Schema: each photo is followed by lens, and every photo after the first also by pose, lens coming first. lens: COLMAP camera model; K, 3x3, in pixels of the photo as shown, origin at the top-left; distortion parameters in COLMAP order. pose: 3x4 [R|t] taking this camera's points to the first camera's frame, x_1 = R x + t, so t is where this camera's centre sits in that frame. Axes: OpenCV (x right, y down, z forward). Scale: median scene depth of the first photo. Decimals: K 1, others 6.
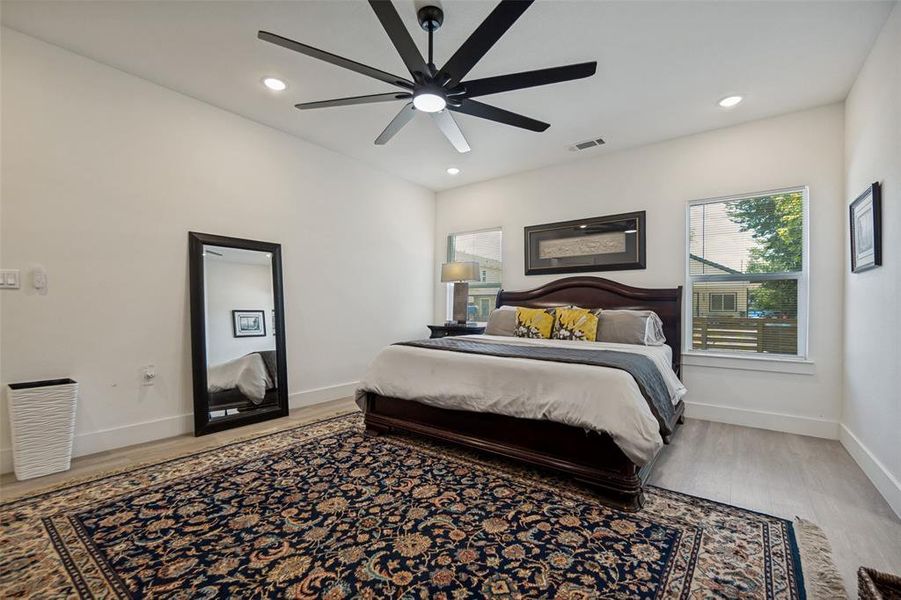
lens RADIAL K [[390.8, 0, 446.6], [0, 390.8, 304.3], [0, 0, 1]] dist [-0.005422, 0.001224]
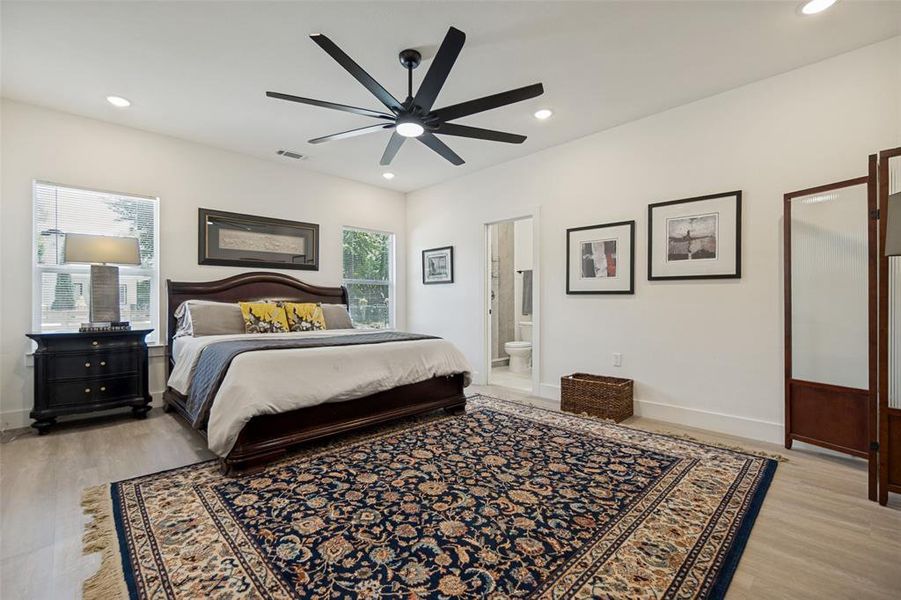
lens RADIAL K [[390.8, 0, 445.1], [0, 390.8, 300.1], [0, 0, 1]] dist [-0.005422, 0.001224]
pose [[0.155905, -0.002508, 0.987769, -1.118479], [-0.007084, 0.999968, 0.003657, -0.005647], [-0.987747, -0.007567, 0.155882, 0.665487]]
